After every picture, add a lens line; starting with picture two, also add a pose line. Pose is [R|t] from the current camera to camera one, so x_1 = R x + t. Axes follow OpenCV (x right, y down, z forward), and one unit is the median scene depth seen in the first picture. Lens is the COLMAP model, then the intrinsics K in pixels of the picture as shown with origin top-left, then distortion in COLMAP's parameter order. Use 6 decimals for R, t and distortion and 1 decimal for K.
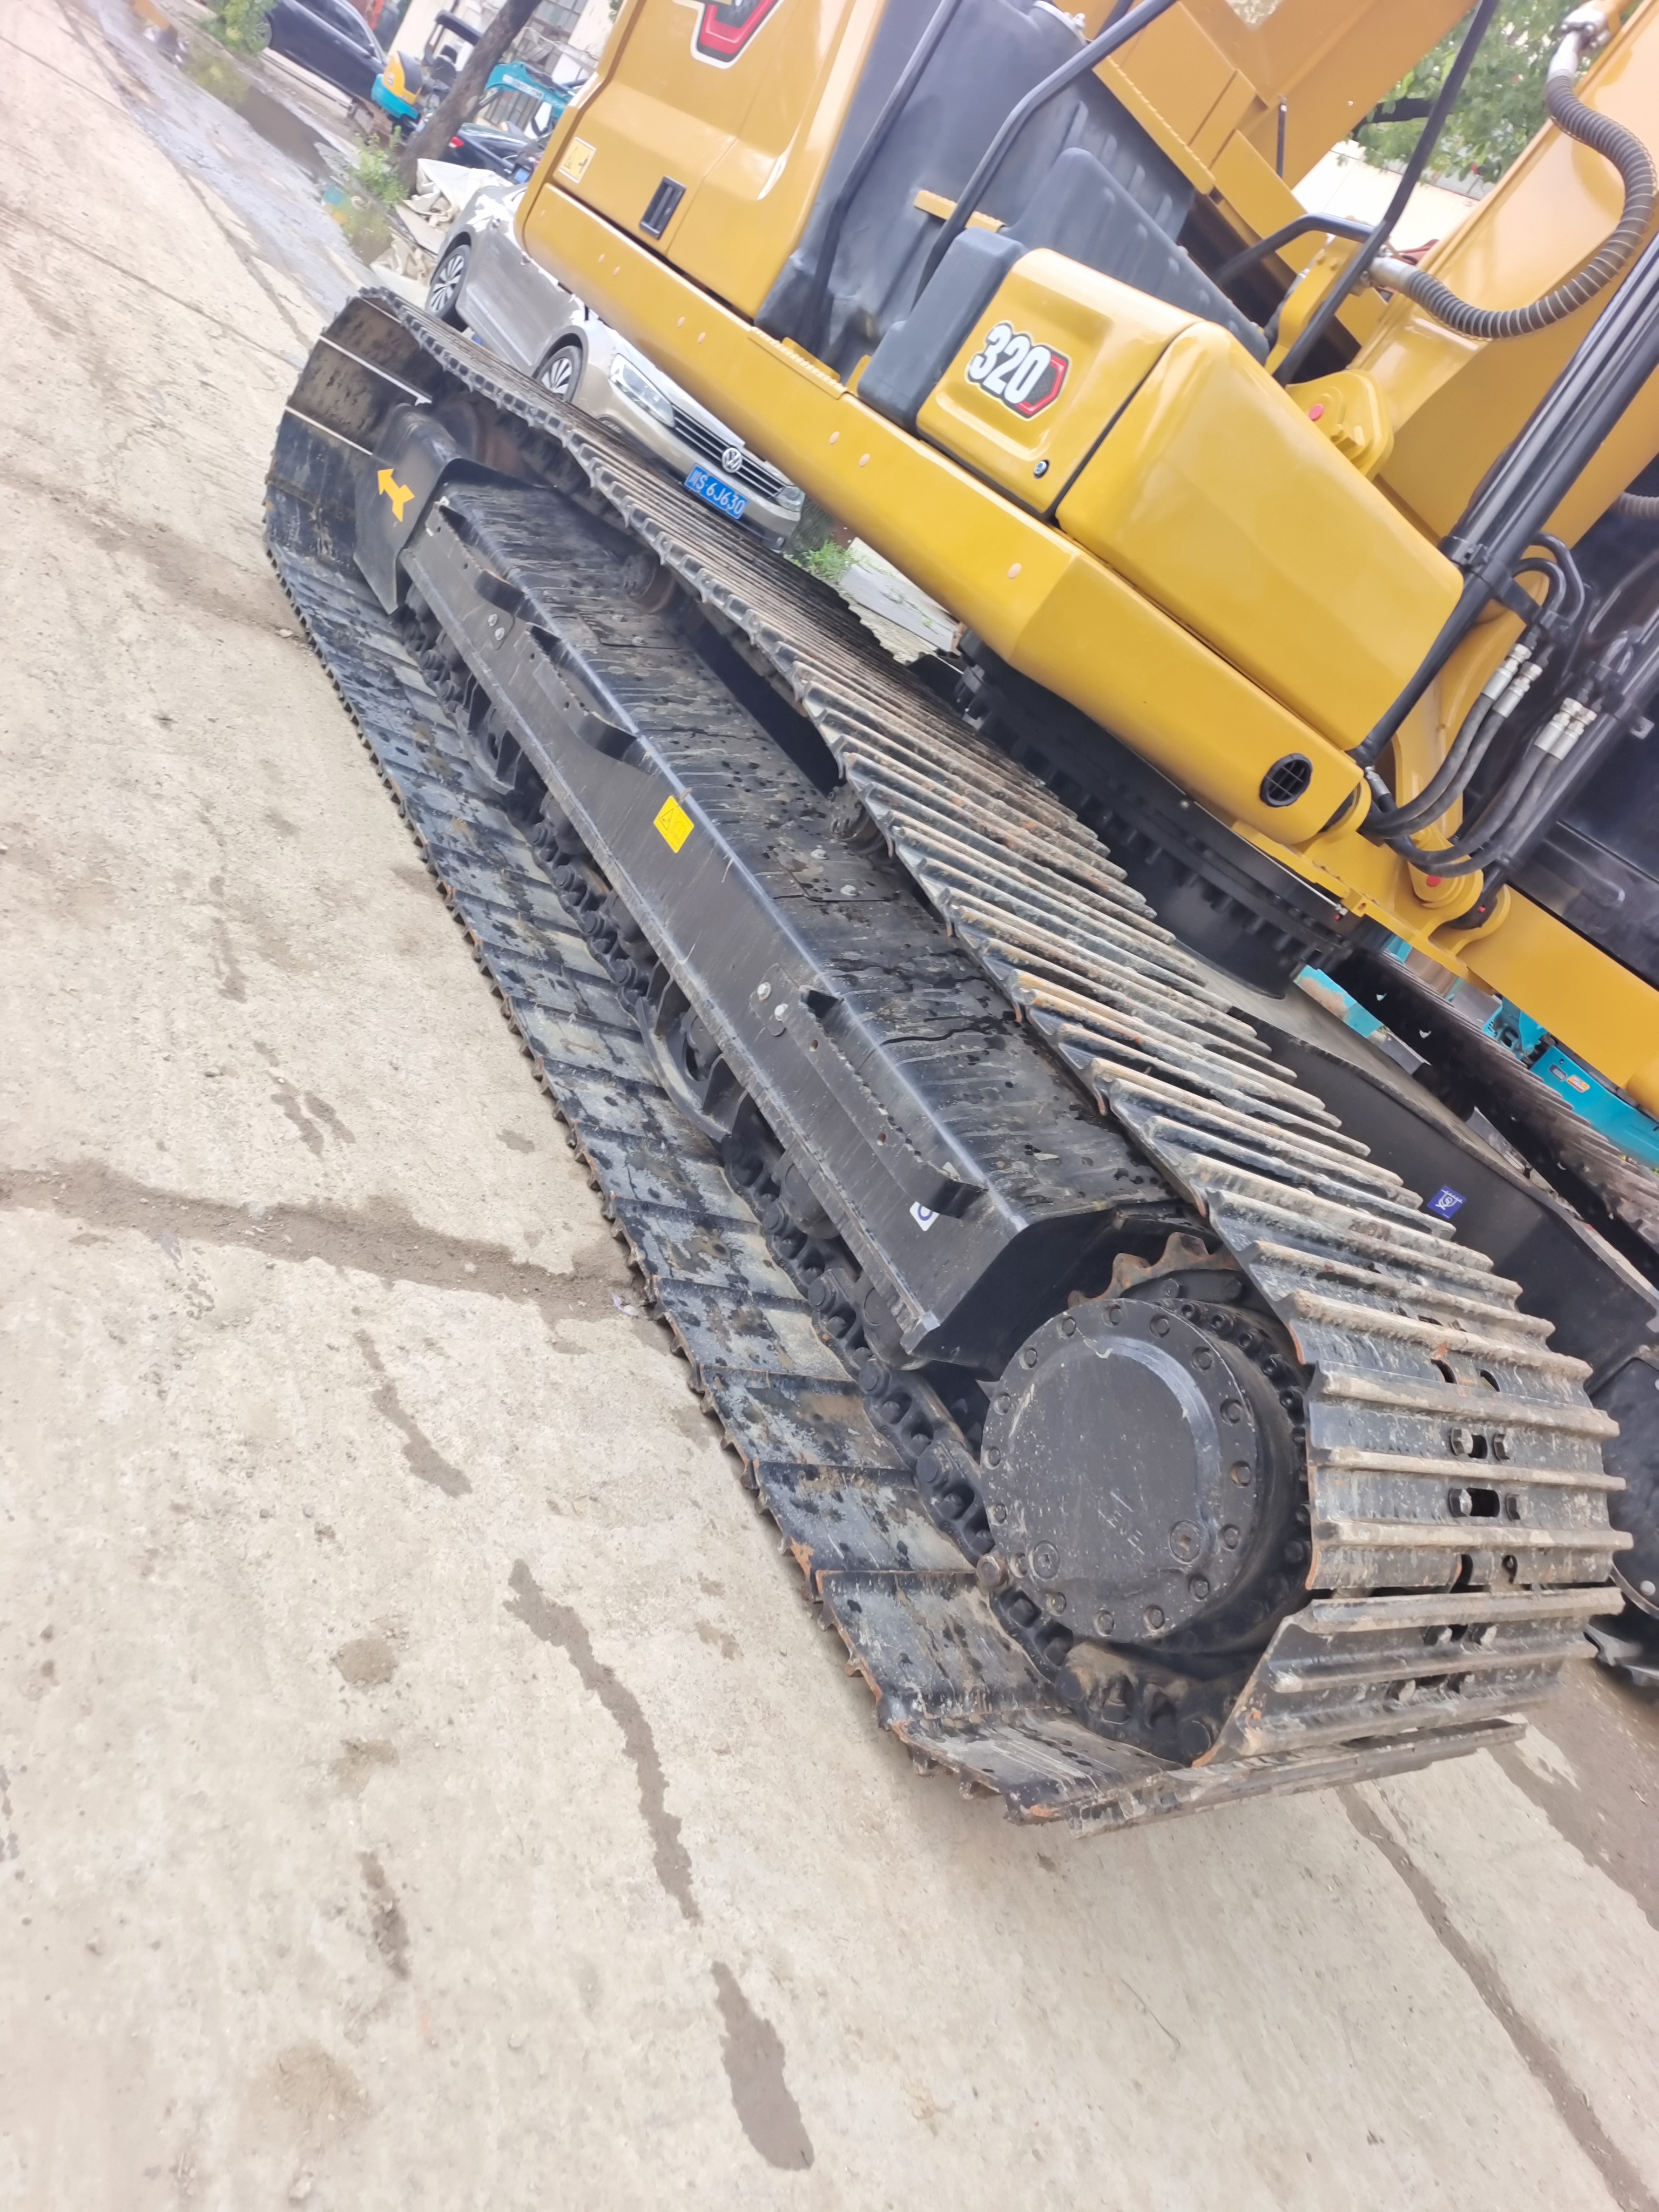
lens RADIAL K [[1469.8, 0, 838.5], [0, 1469.8, 1103.6], [0, 0, 1]] dist [0.028882, 0.002251]
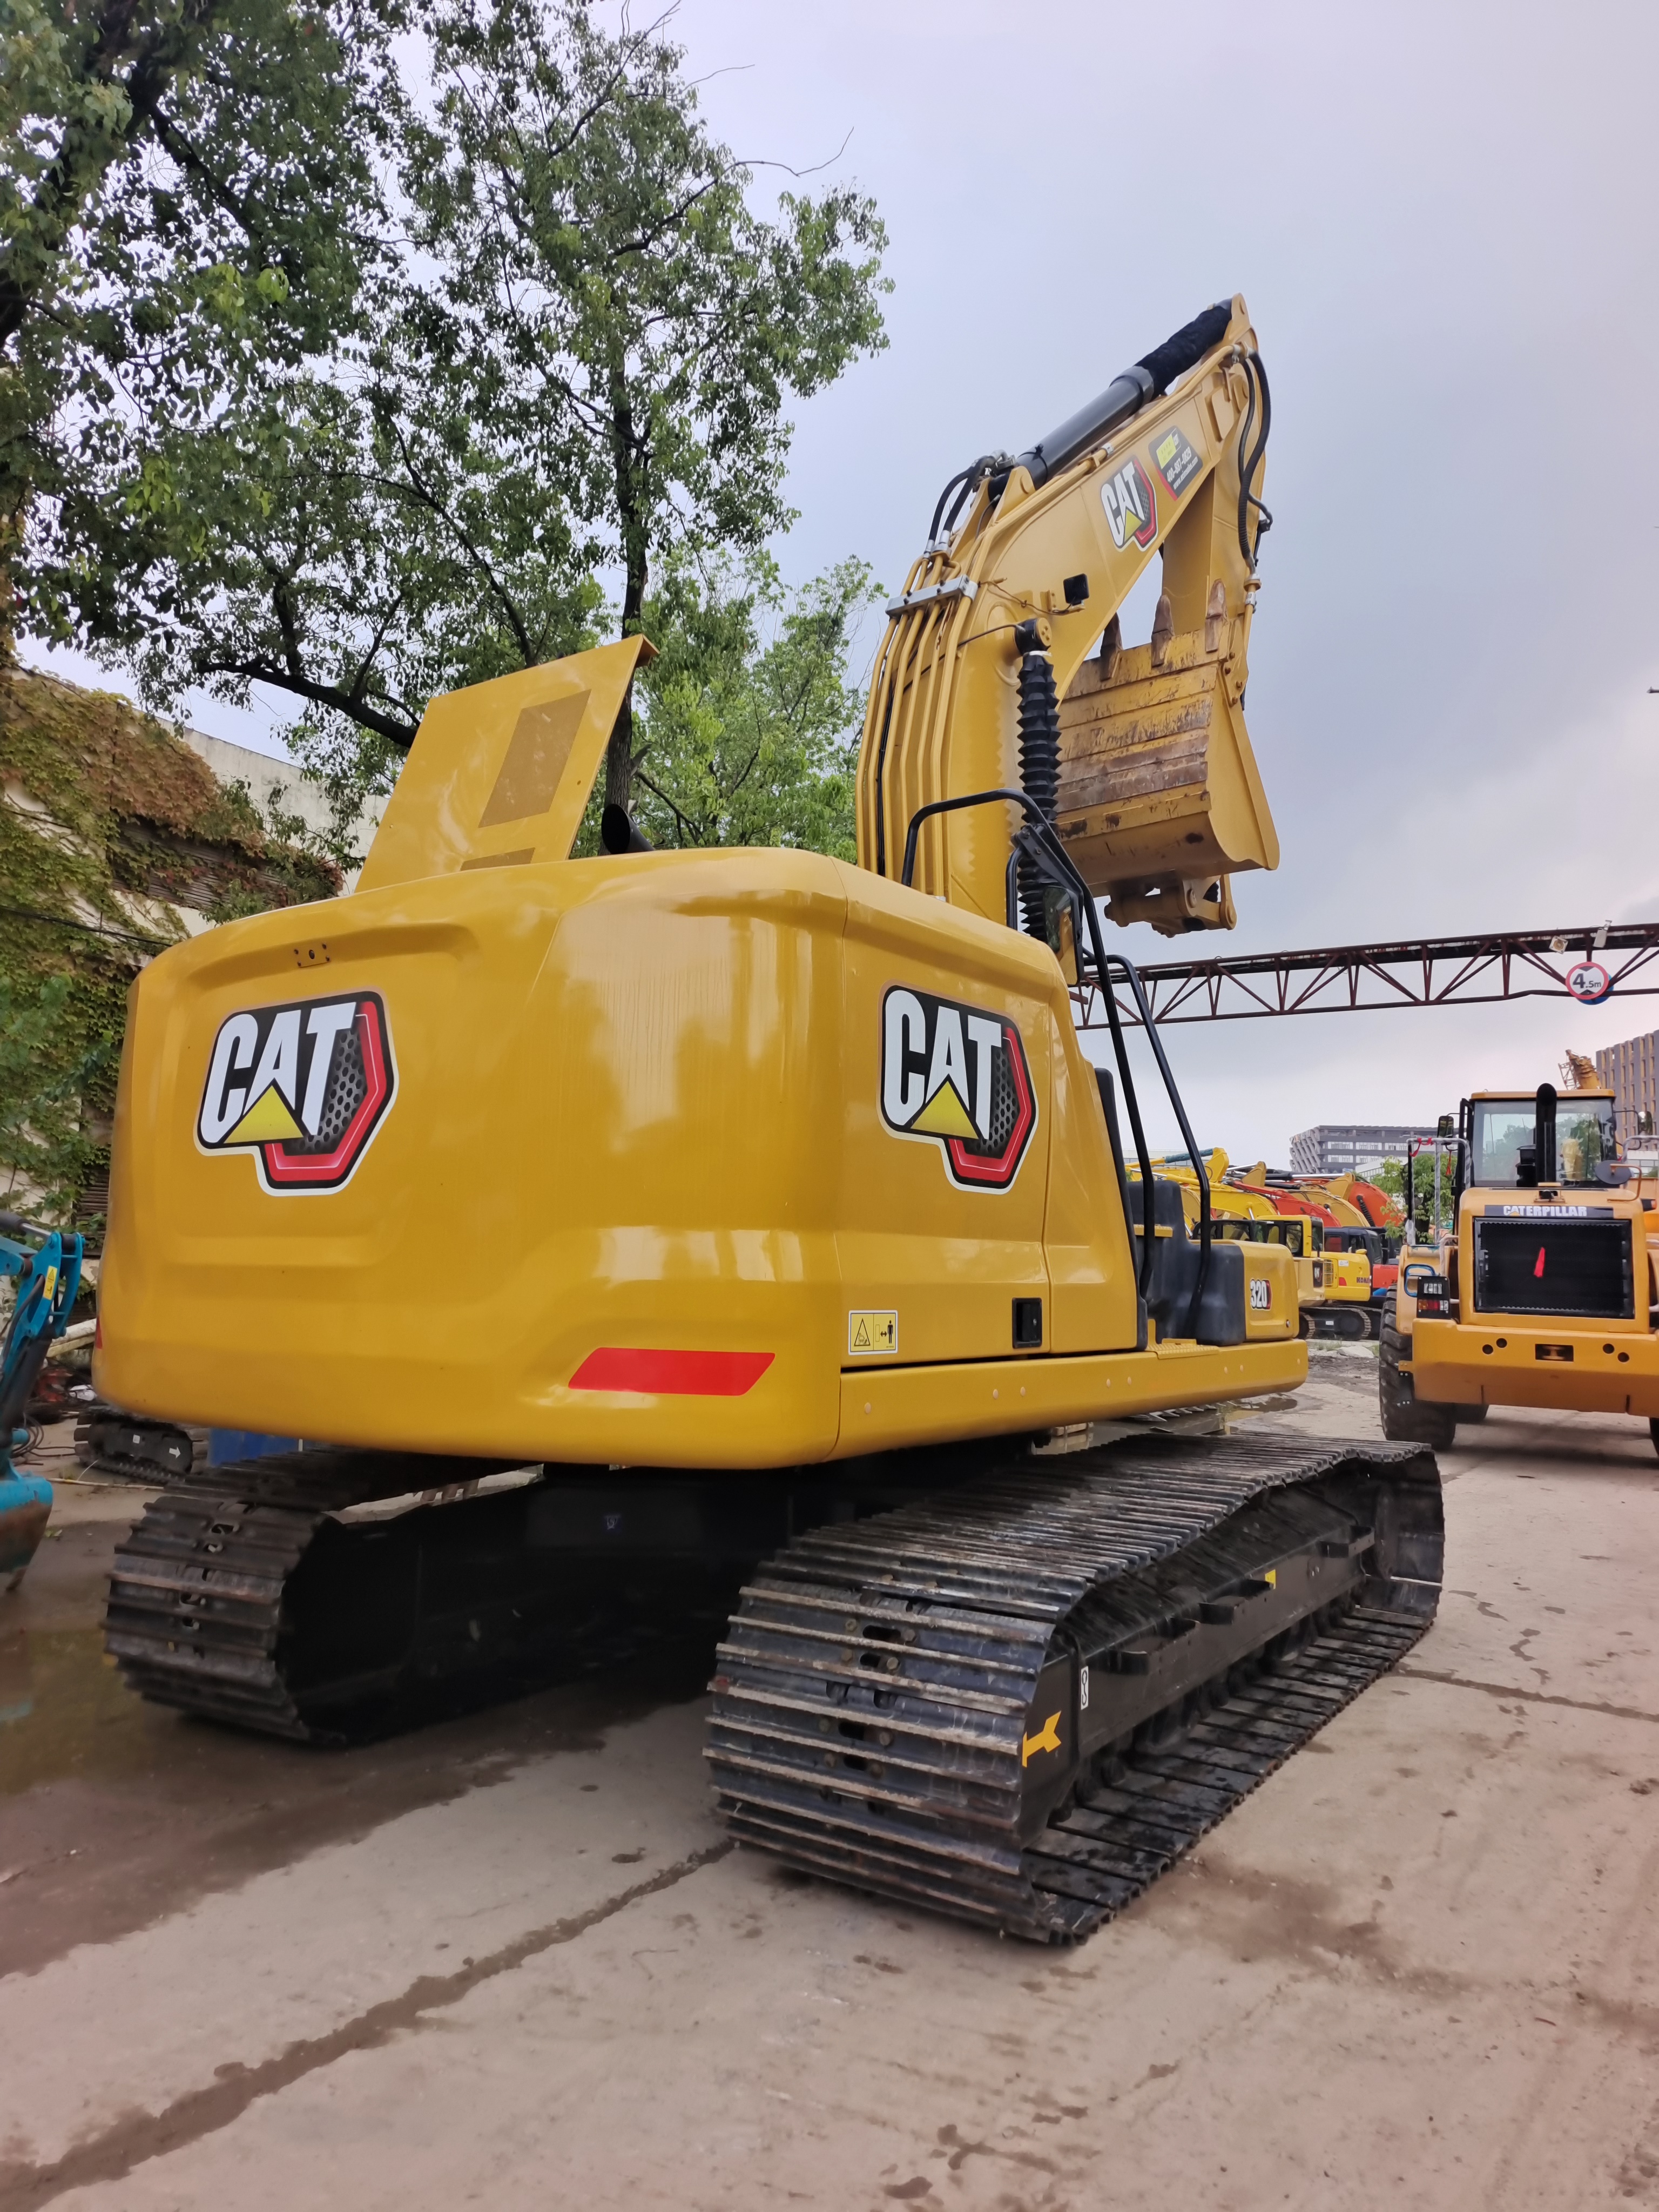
lens RADIAL K [[1469.8, 0, 838.5], [0, 1469.8, 1103.6], [0, 0, 1]] dist [0.028882, 0.002251]
pose [[-0.335672, -0.472138, 0.815114, -1.156347], [0.153632, 0.826295, 0.541881, -1.768954], [-0.929366, 0.307121, -0.204829, 1.713589]]
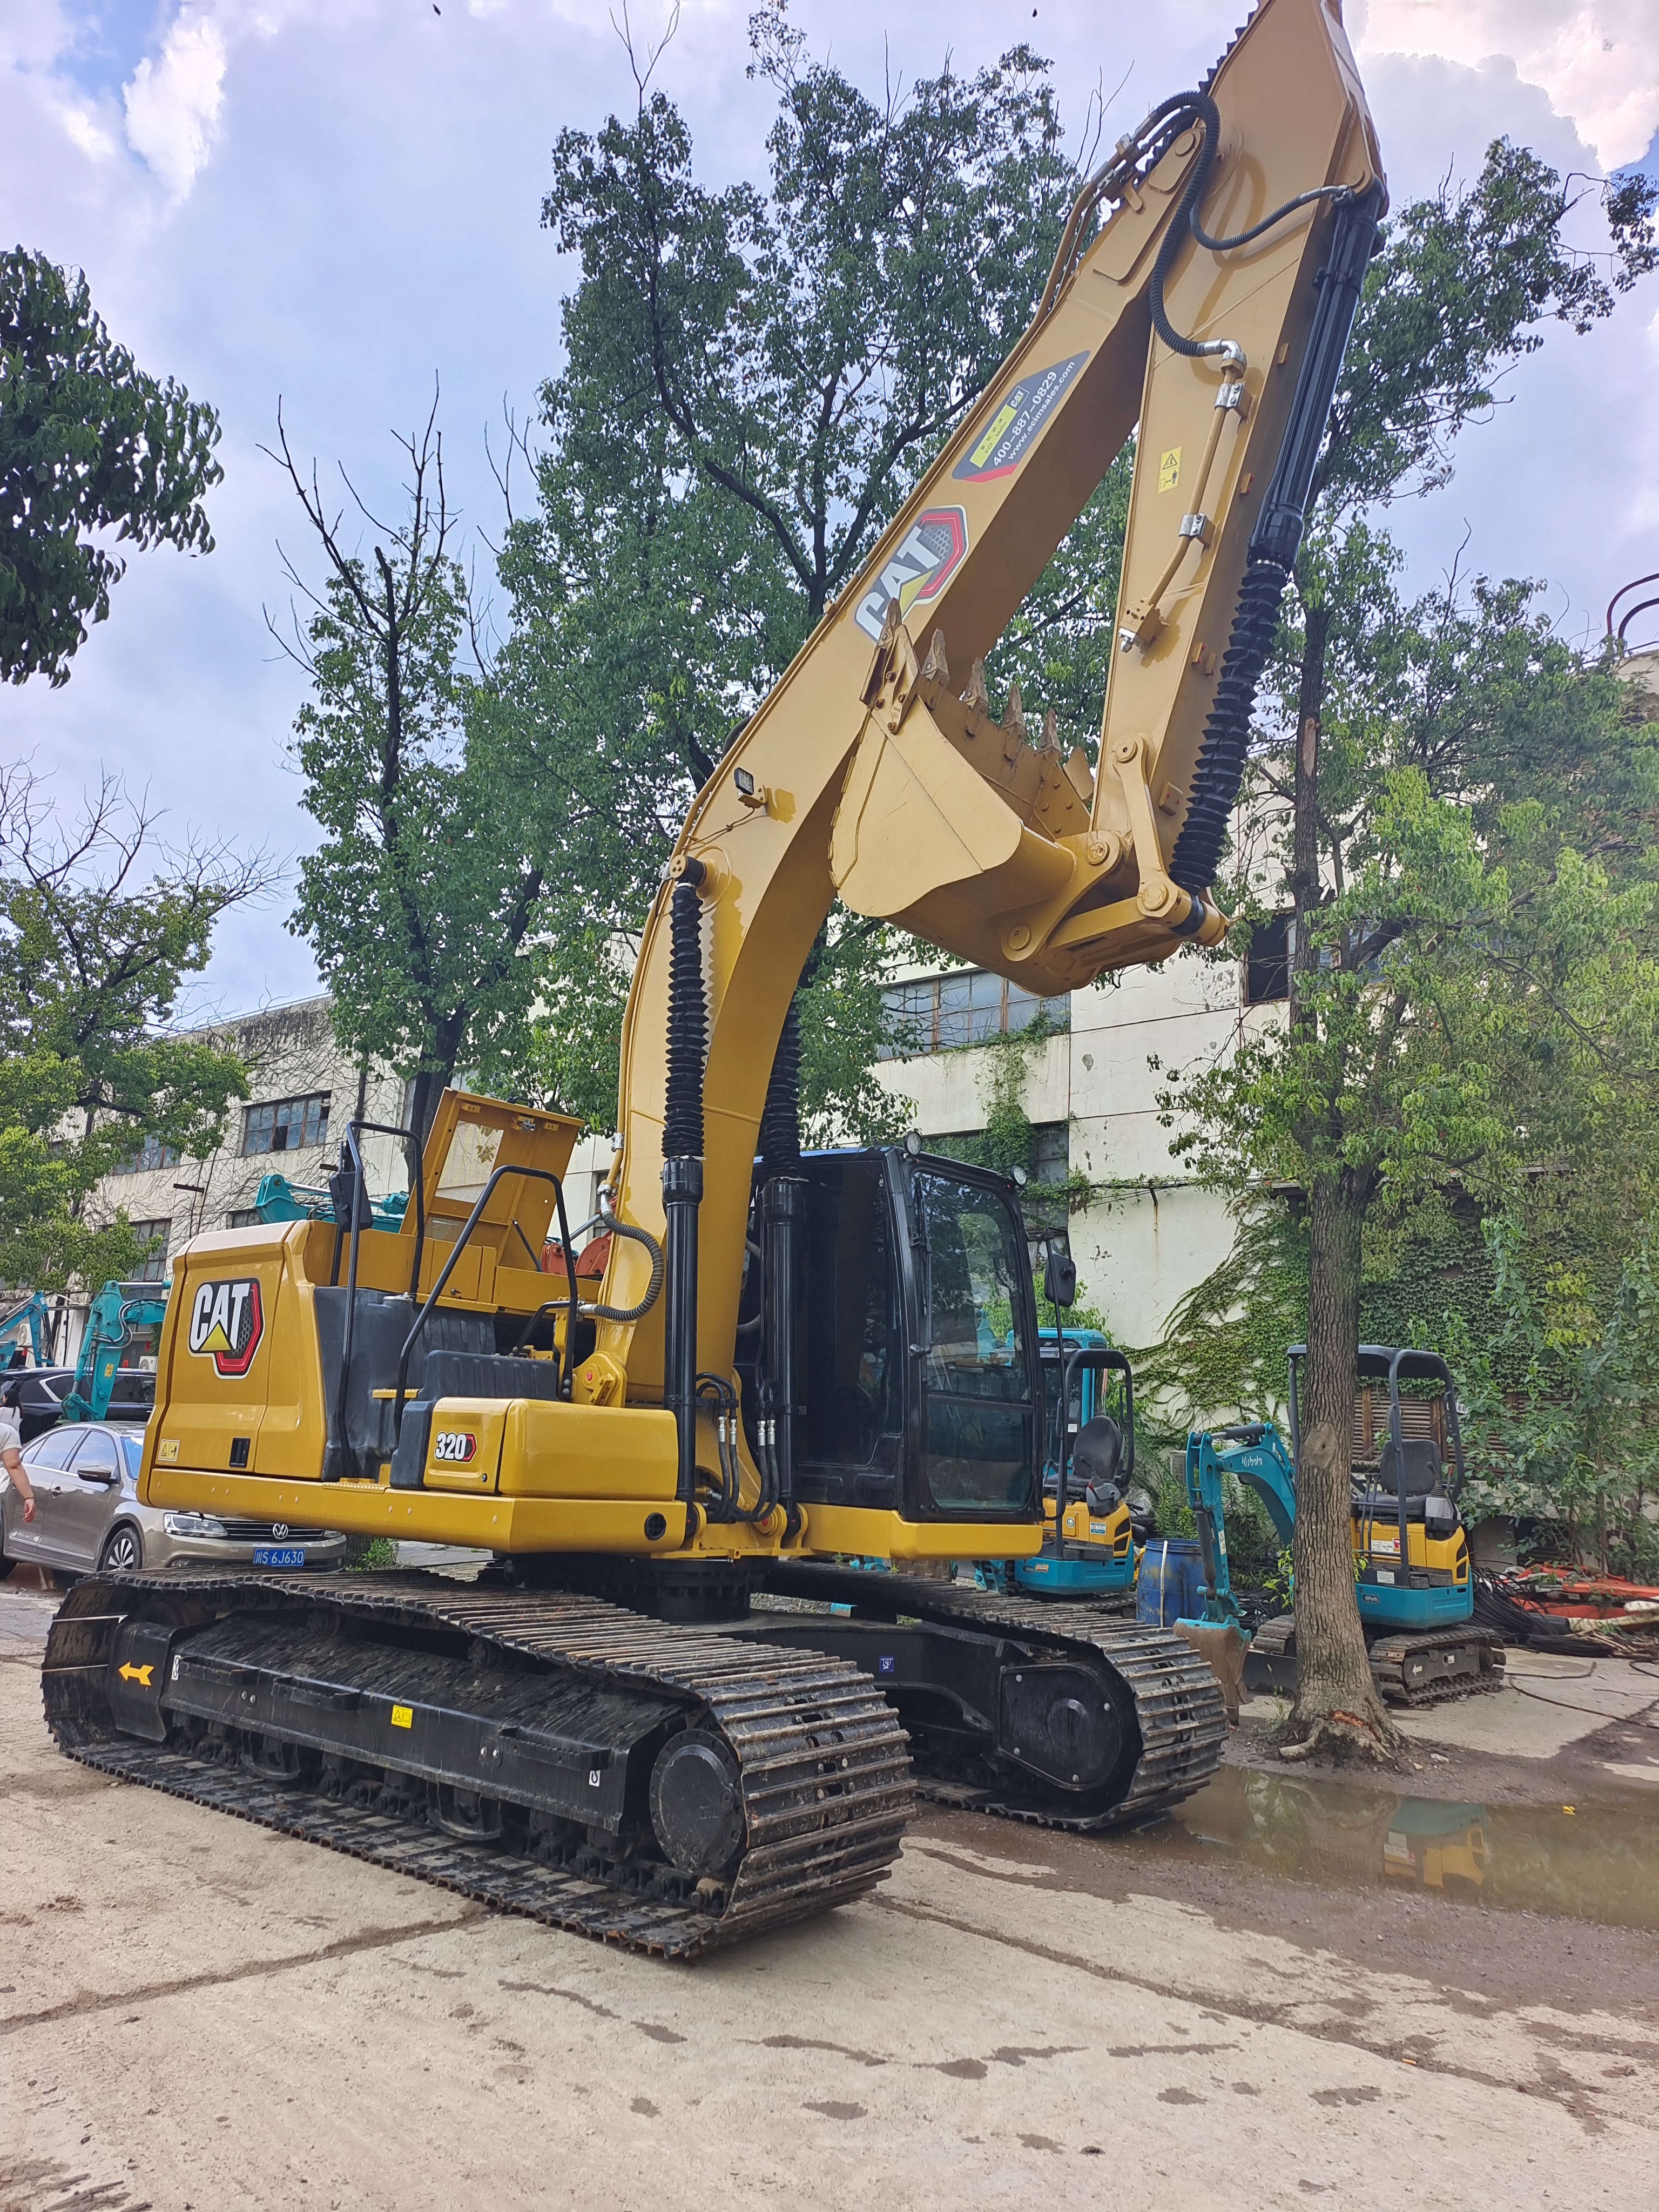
lens RADIAL K [[1469.8, 0, 838.5], [0, 1469.8, 1103.6], [0, 0, 1]] dist [0.028882, 0.002251]
pose [[0.810839, -0.437279, 0.389006, -0.051736], [0.576550, 0.711087, -0.402424, 0.361977], [-0.100646, 0.550583, 0.828691, -1.151083]]
